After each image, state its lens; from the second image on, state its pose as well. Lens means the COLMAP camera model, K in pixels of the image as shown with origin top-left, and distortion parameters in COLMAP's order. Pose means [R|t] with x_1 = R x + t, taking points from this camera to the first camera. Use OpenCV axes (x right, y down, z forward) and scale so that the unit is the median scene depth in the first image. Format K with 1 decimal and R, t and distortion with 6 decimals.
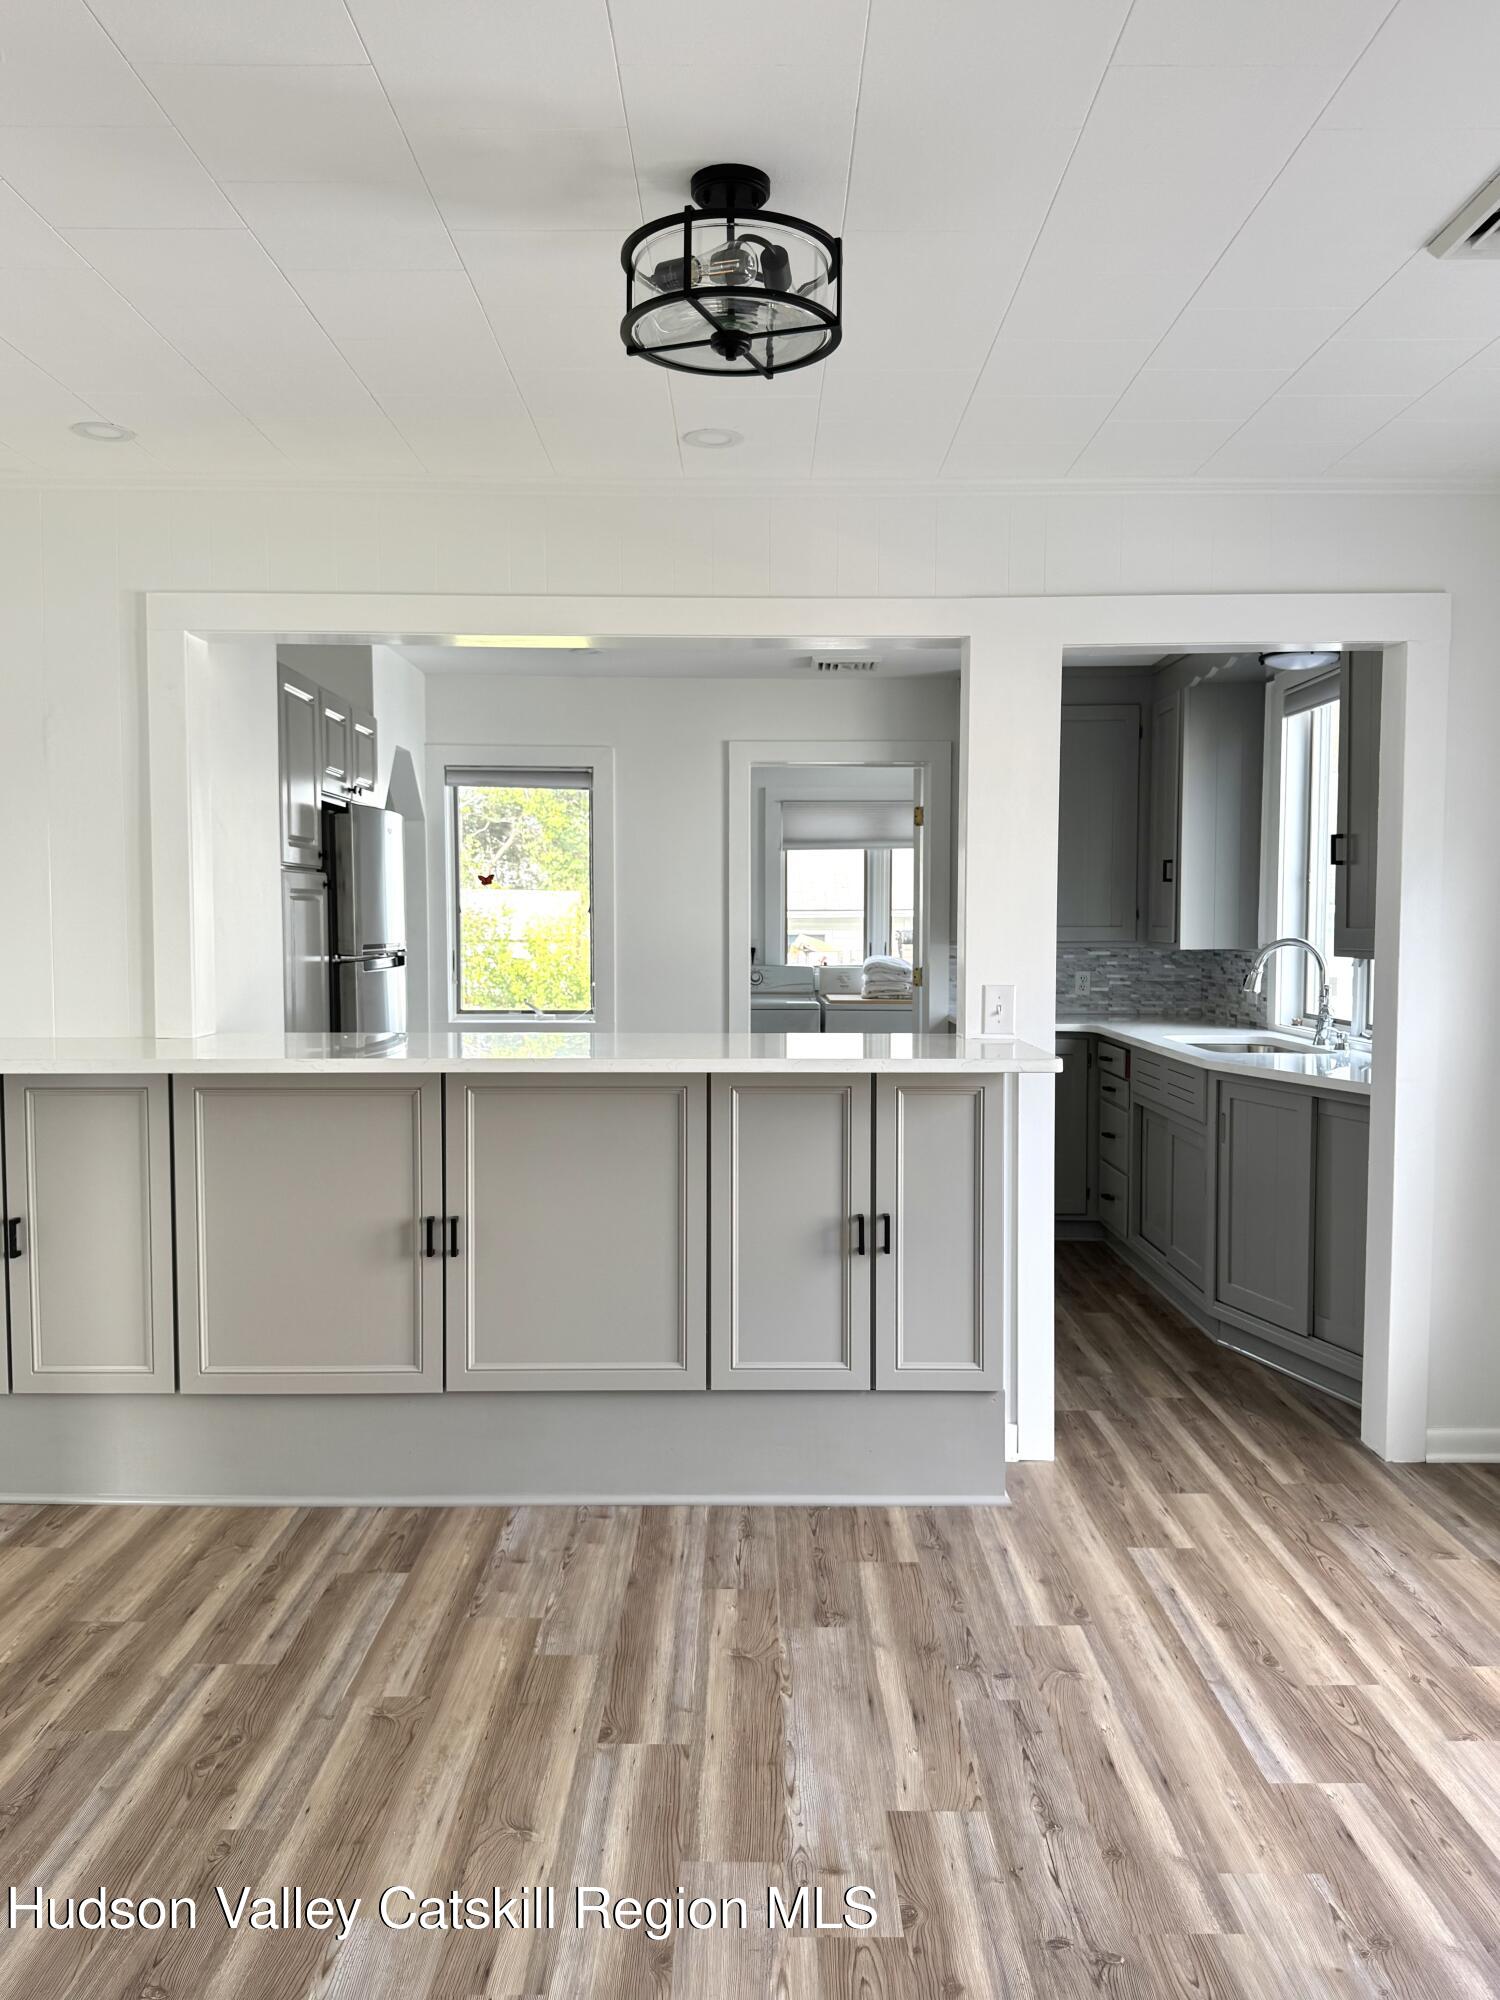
lens RADIAL K [[1491.6, 0, 749.6], [0, 1491.6, 995.8], [0, 0, 1]] dist [0.026672, -0.033509]
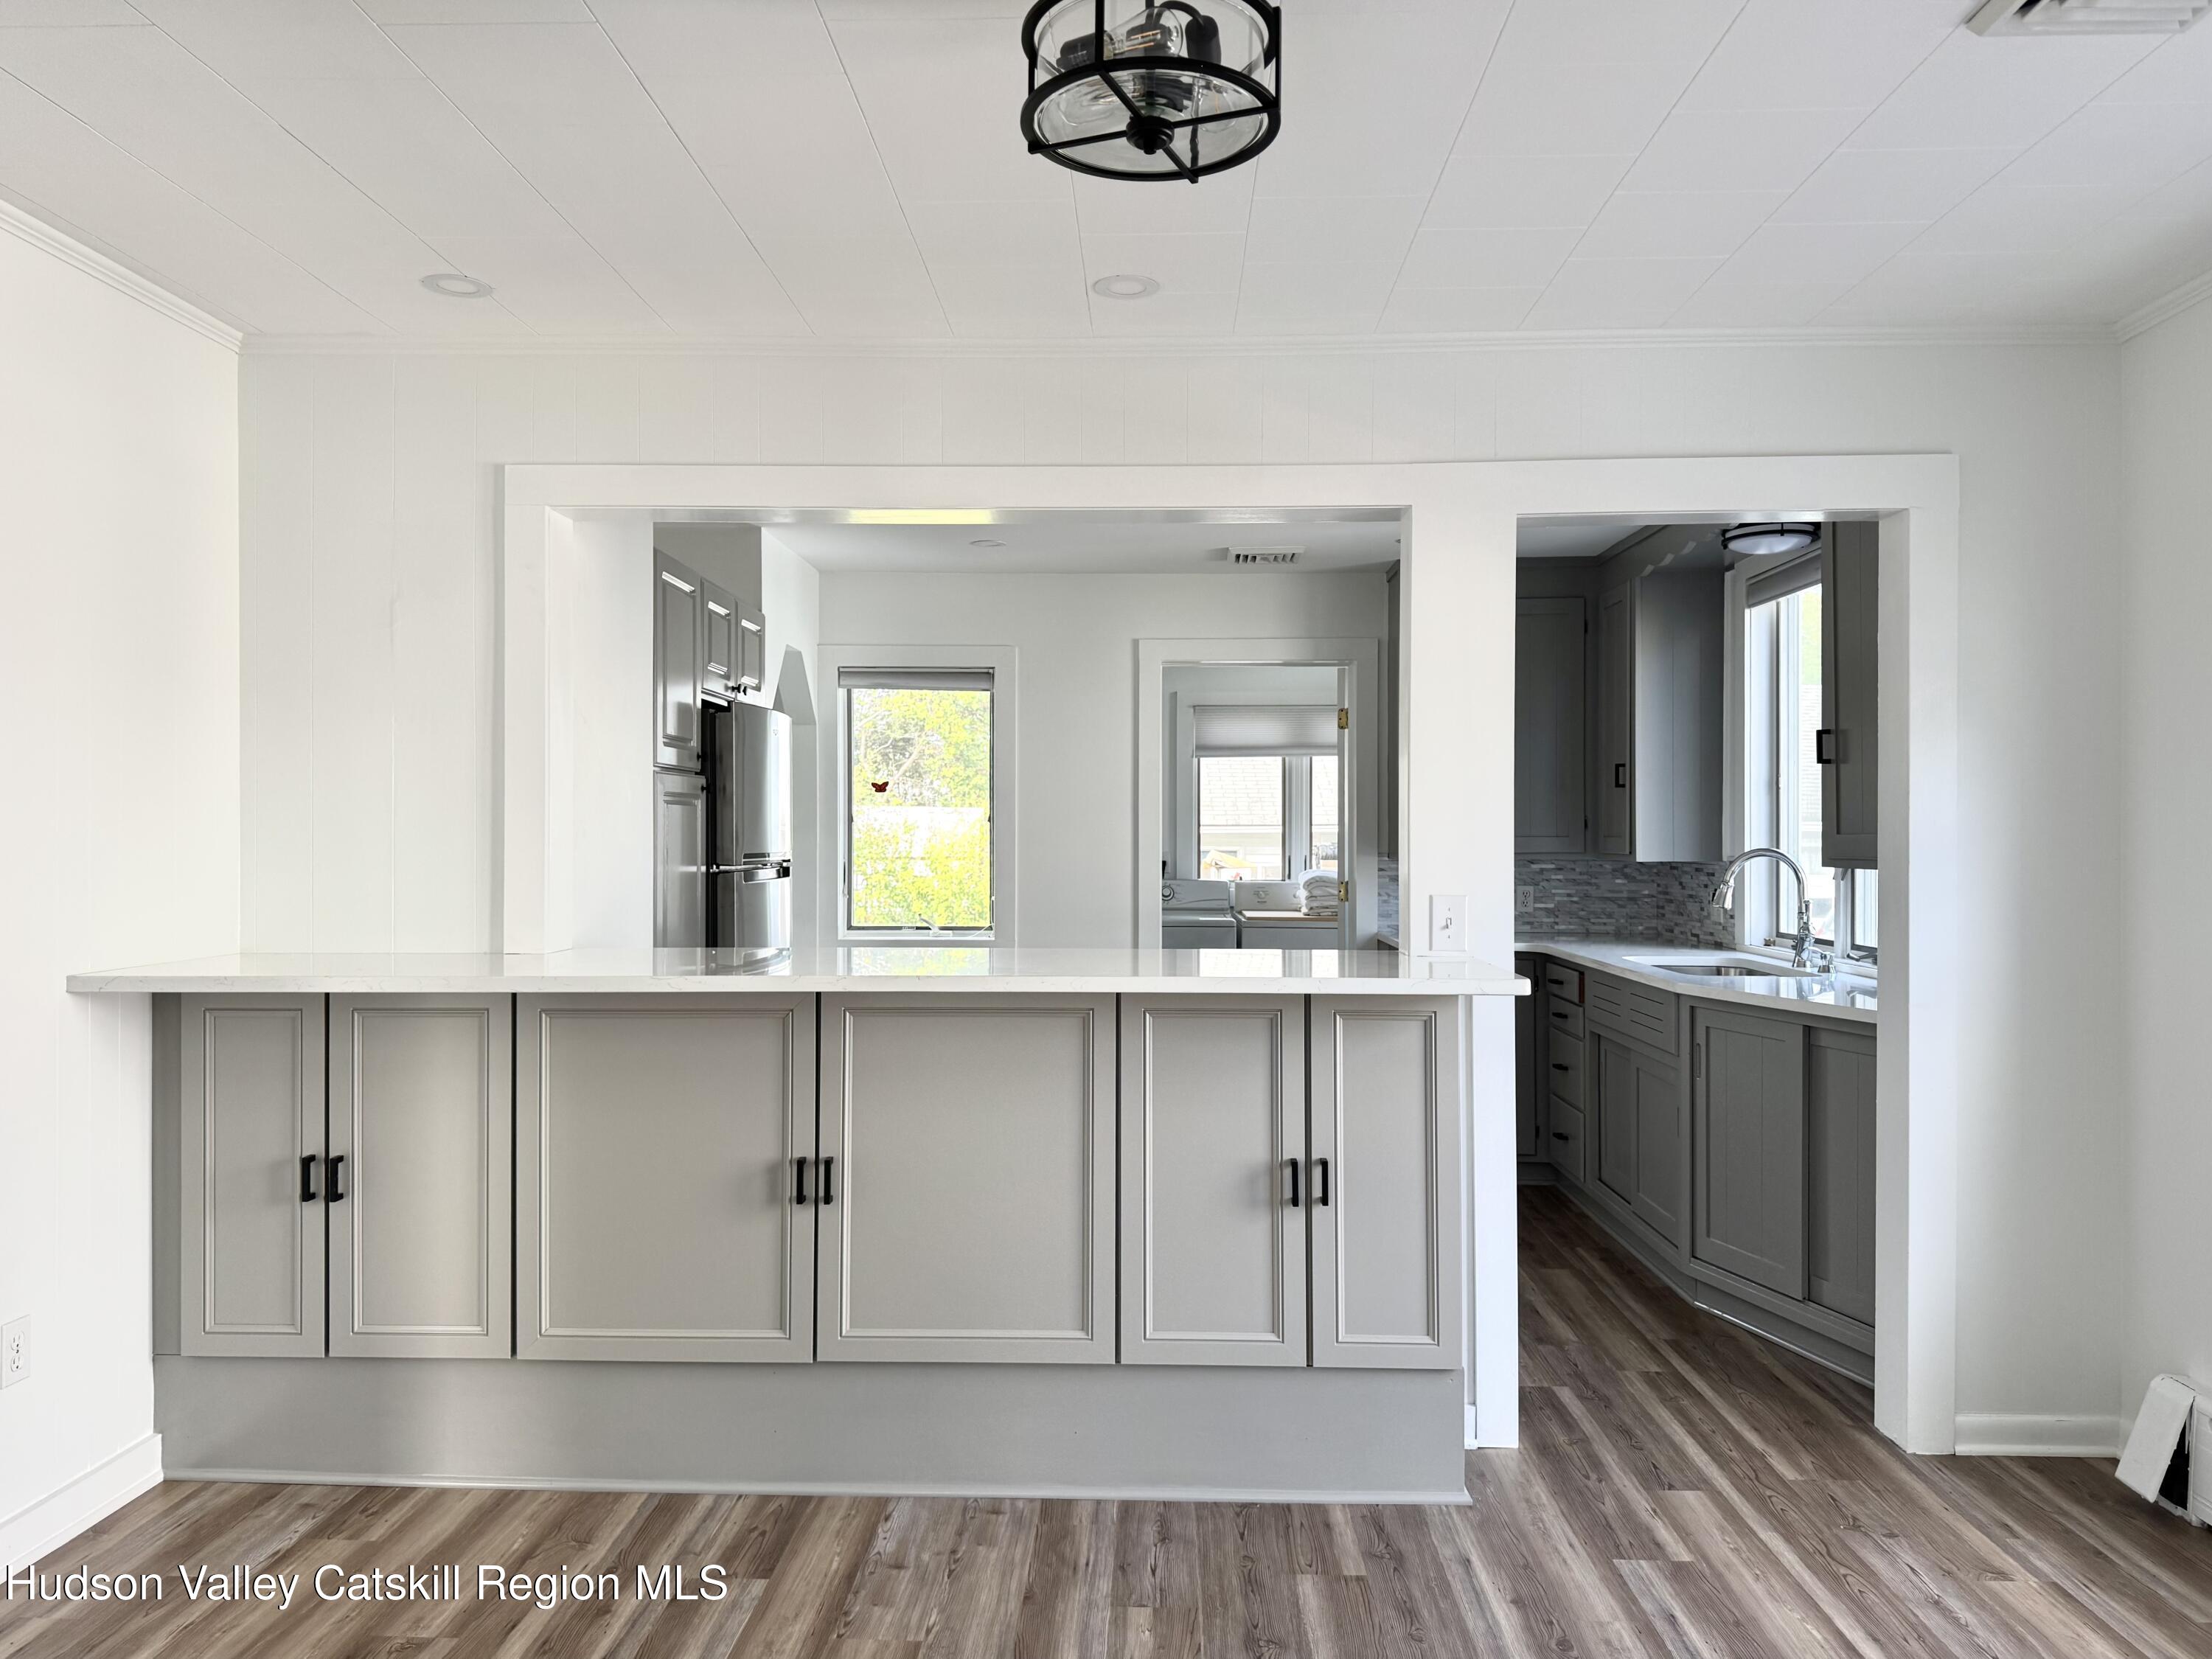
lens RADIAL K [[1527.2, 0, 1107.3], [0, 1527.2, 830.8], [0, 0, 1]] dist [0.022818, -0.032447]
pose [[0.999468, 0.000579, -0.032615, -0.005159], [-0.002409, 0.998422, -0.056096, 0.005907], [0.032531, 0.056144, 0.997893, 0.097060]]
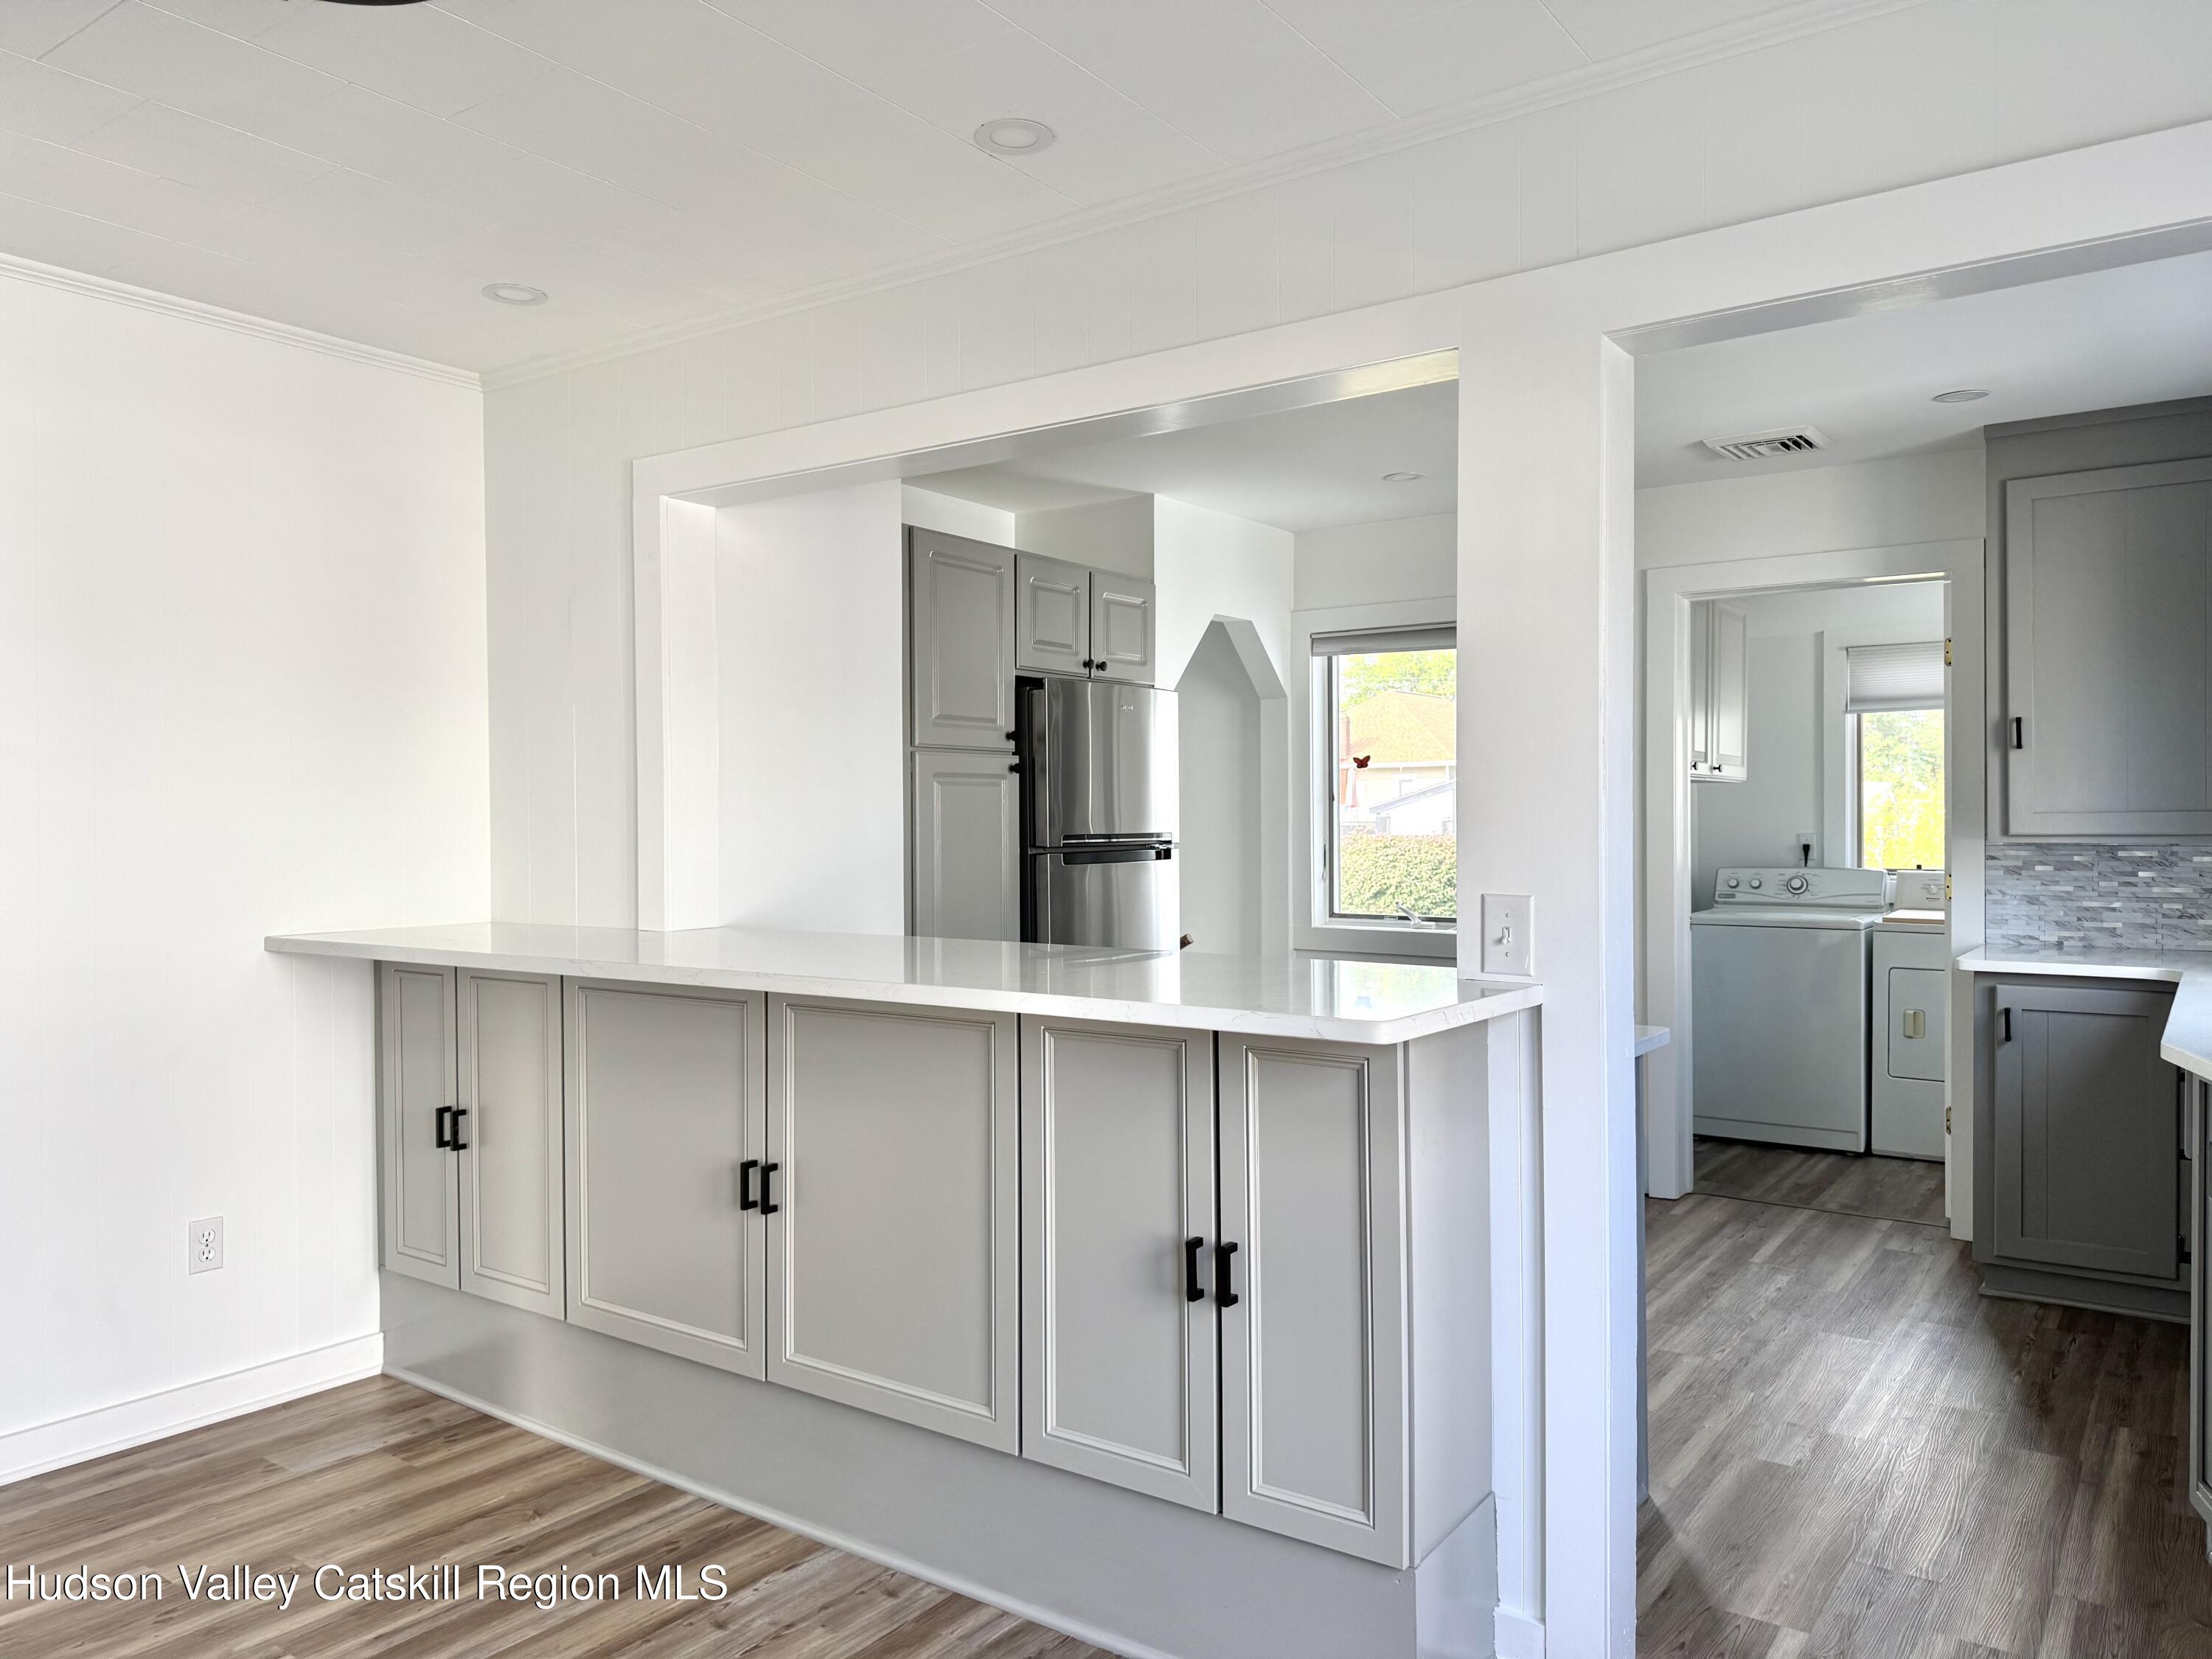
lens RADIAL K [[1527.2, 0, 1119.9], [0, 1527.2, 839.6], [0, 0, 1]] dist [0.022818, -0.032447]
pose [[0.818421, 0.002472, -0.574614, 0.431340], [-0.023923, 0.999270, -0.029774, -0.008308], [0.574121, 0.038114, 0.817883, 0.419418]]
